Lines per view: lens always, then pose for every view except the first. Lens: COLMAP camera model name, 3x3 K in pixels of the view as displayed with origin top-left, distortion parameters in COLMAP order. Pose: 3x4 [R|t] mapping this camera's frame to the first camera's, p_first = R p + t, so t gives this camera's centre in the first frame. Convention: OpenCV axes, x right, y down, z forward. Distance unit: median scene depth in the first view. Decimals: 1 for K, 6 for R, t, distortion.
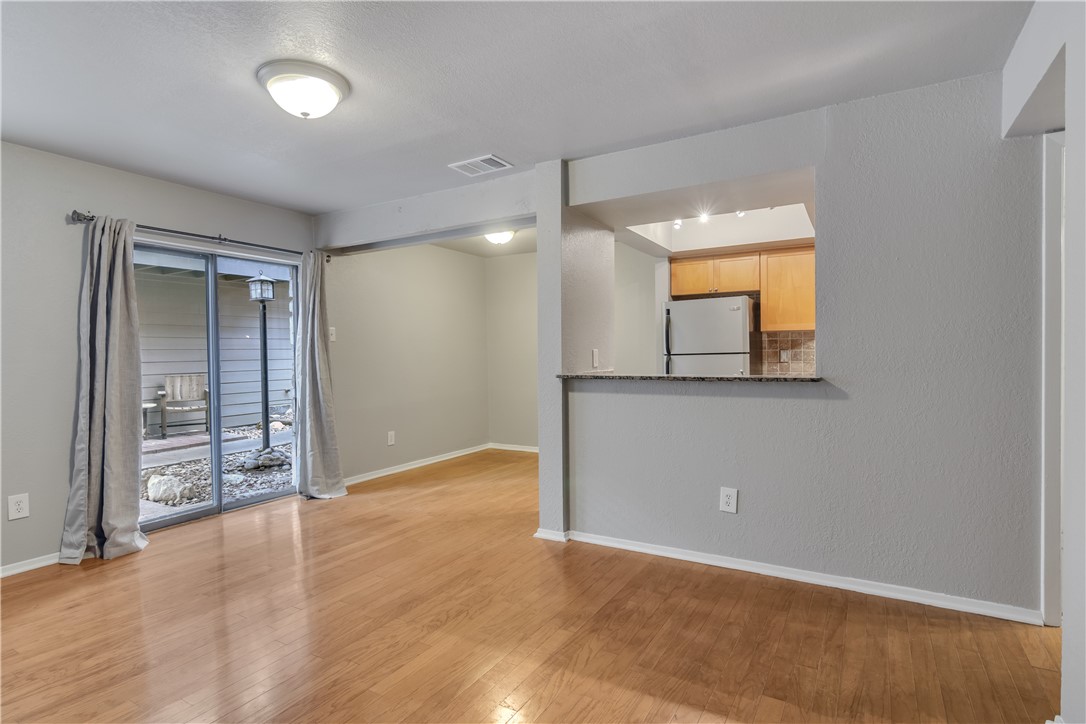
lens RADIAL K [[539.9, 0, 520.0], [0, 539.9, 361.7], [0, 0, 1]] dist [-0.000273, 0.000196]
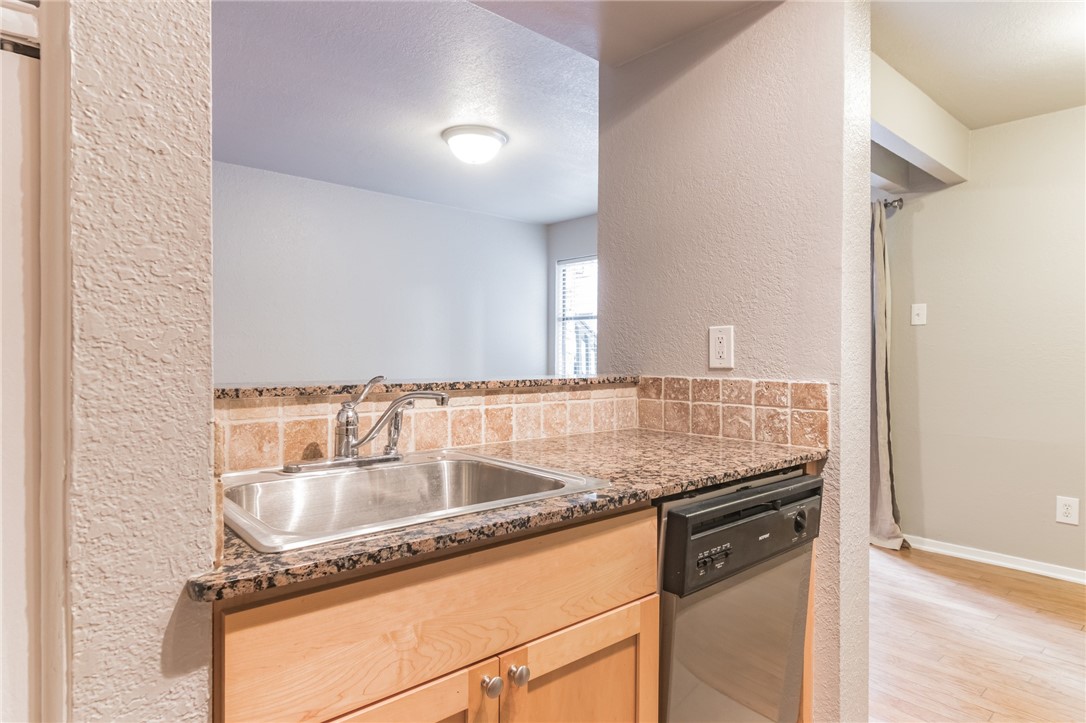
lens RADIAL K [[608.4, 0, 543.0], [0, 608.4, 361.5], [0, 0, 1]] dist [-0.006427, 0.000120]
pose [[-0.266047, 0.018700, -0.963779, 0.777213], [-0.015852, 0.999592, 0.023771, -0.004697], [0.963830, 0.021602, -0.265642, 1.203443]]
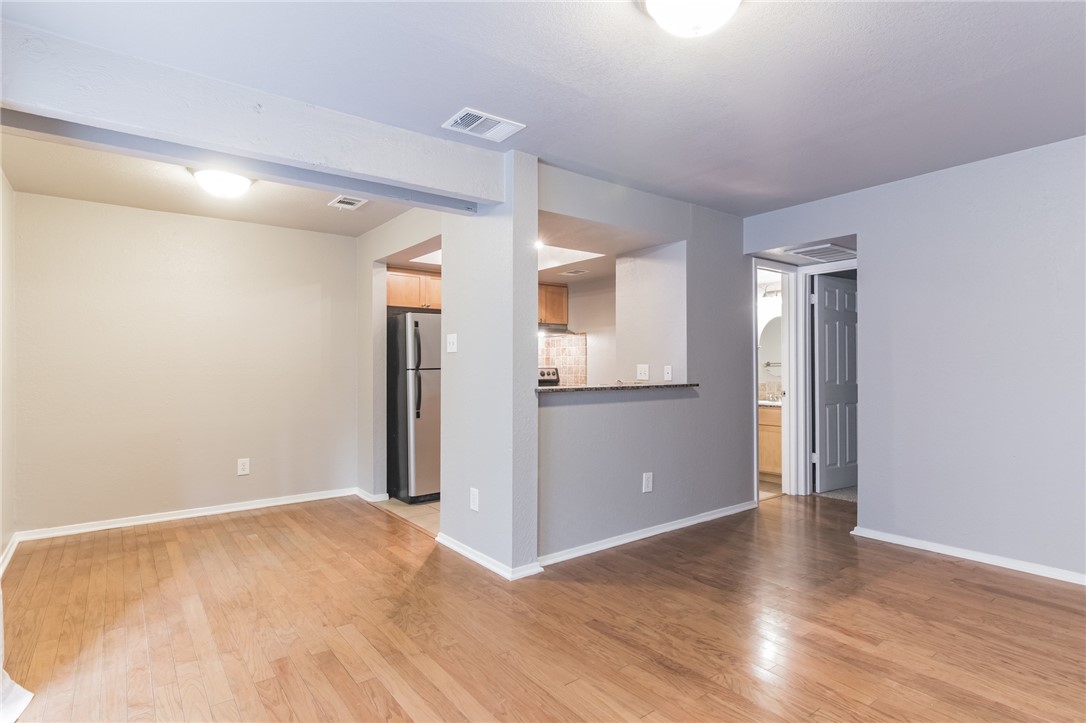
lens RADIAL K [[566.1, 0, 518.7], [0, 566.1, 360.4], [0, 0, 1]] dist [-0.000056, 0.001597]
pose [[0.371940, 0.022774, 0.927977, -0.895936], [0.012181, 0.999493, -0.029412, 0.004374], [-0.928177, 0.022243, 0.371474, 0.723167]]
